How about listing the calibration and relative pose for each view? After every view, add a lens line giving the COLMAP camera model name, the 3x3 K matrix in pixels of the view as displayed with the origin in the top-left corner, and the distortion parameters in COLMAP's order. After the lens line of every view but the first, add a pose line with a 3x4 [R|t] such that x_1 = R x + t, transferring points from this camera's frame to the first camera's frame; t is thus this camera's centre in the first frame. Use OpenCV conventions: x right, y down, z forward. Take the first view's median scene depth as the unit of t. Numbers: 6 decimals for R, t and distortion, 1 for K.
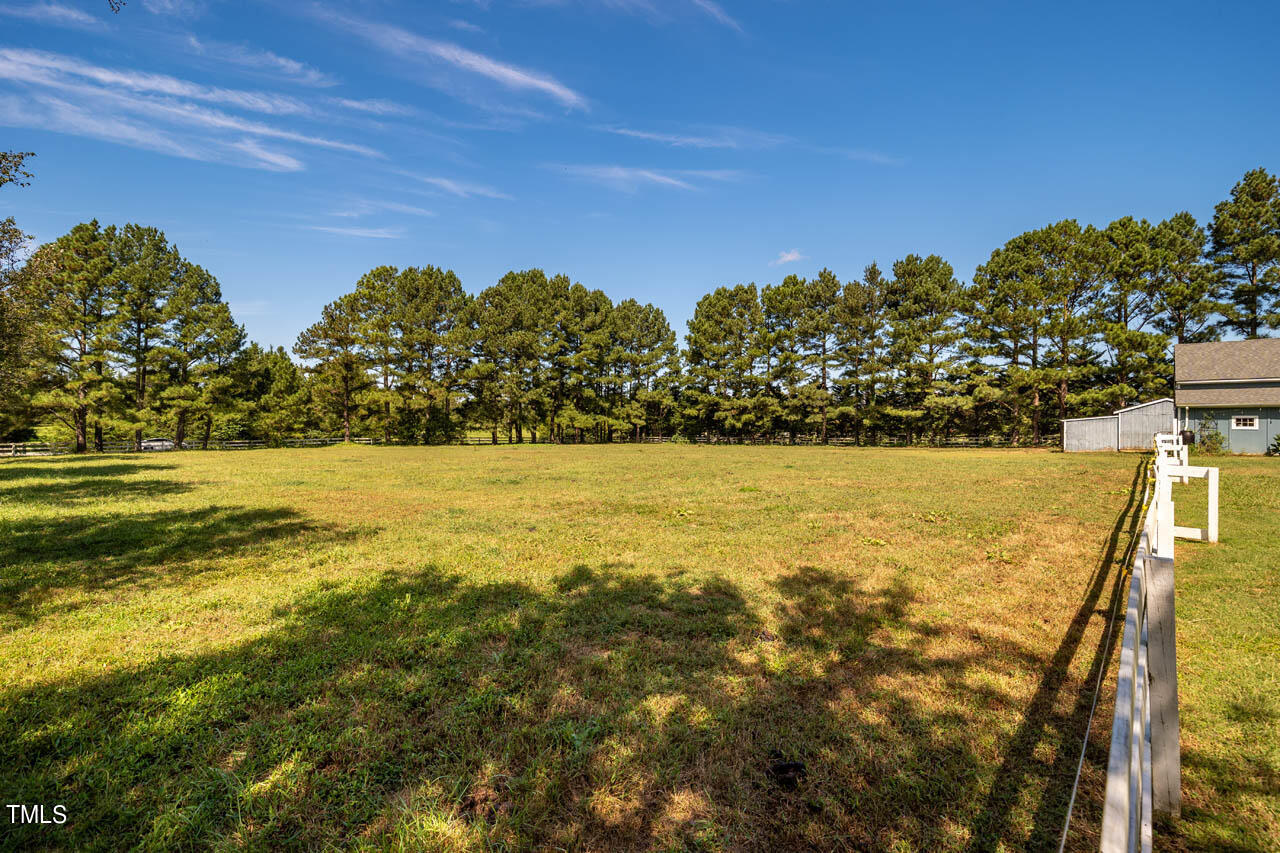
lens RADIAL K [[591.7, 0, 637.7], [0, 591.7, 427.5], [0, 0, 1]] dist [0.001274, 0.000128]
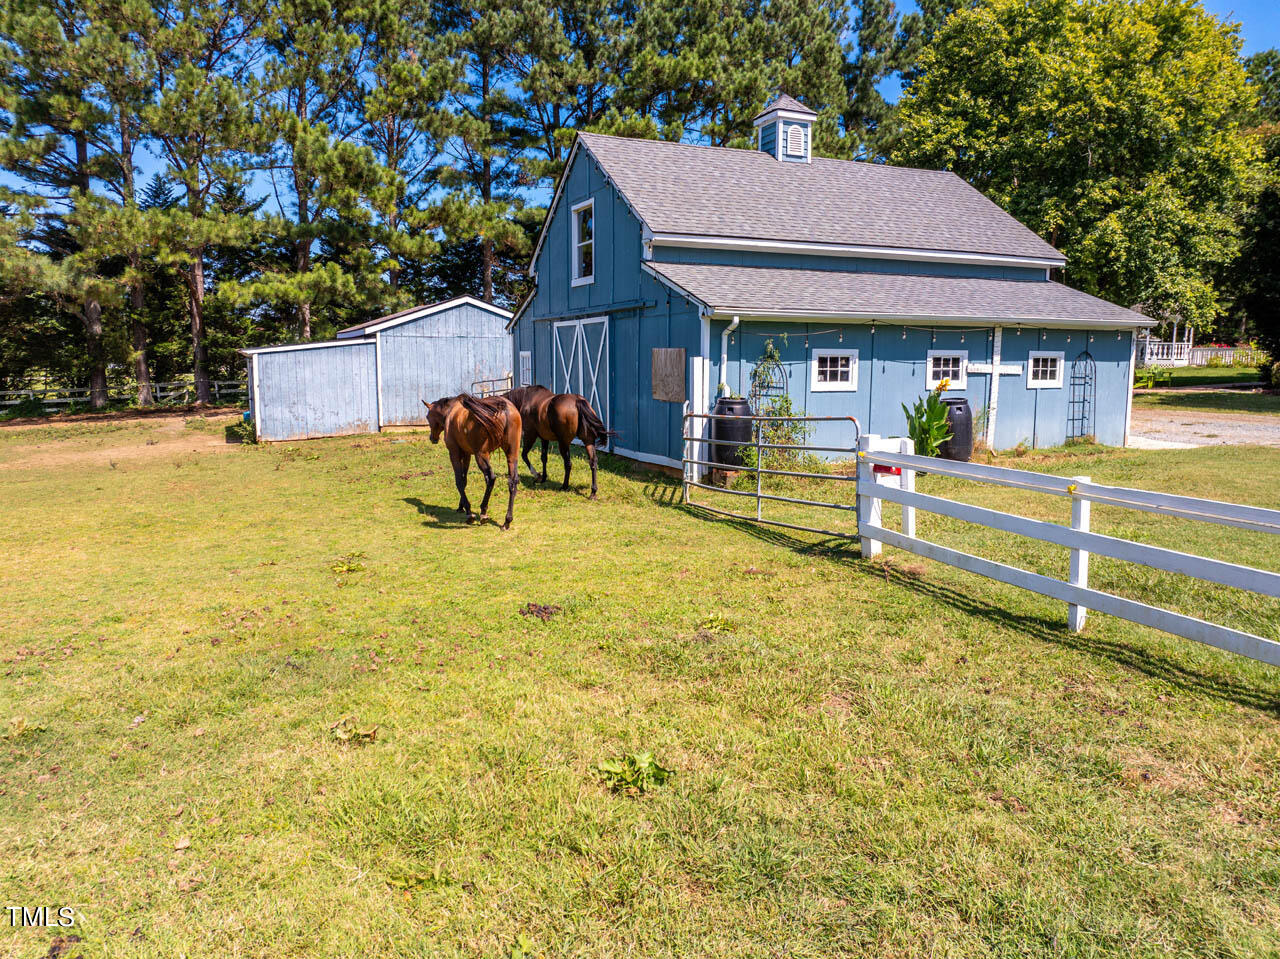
lens RADIAL K [[890.5, 0, 640.0], [0, 890.5, 479.5], [0, 0, 1]] dist [-0.031486, 0.004346]
pose [[0.419395, -0.136690, 0.897454, 0.238657], [0.004238, 0.988883, 0.148635, -0.009958], [-0.907794, -0.058533, 0.415312, 0.402154]]
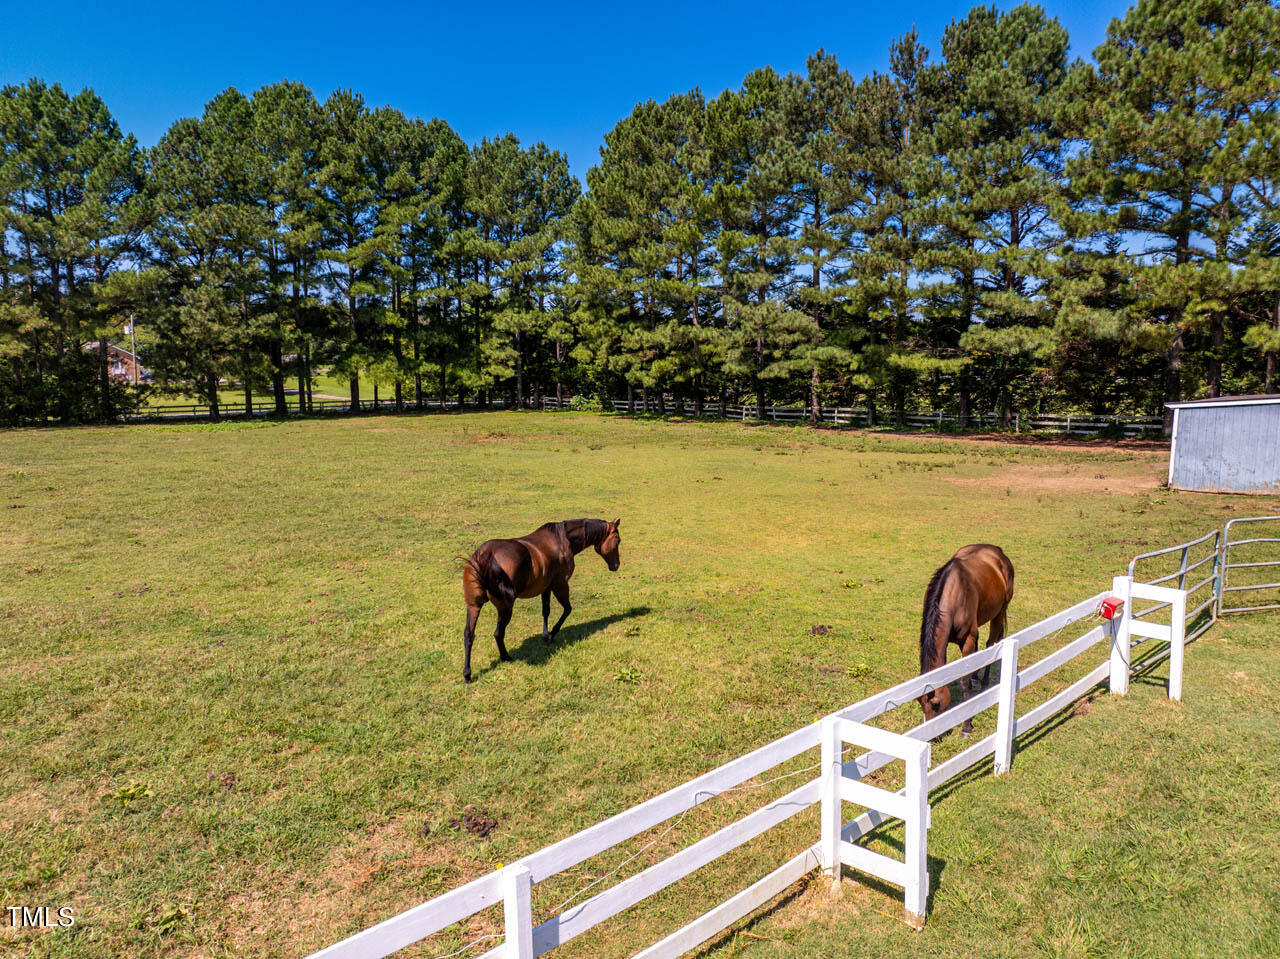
lens RADIAL K [[890.5, 0, 640.0], [0, 890.5, 479.5], [0, 0, 1]] dist [-0.031486, 0.004346]
pose [[0.994998, 0.007341, -0.099626, 0.301888], [0.006115, 0.990949, 0.134097, -0.029046], [0.099709, -0.134035, 0.985948, 0.291522]]
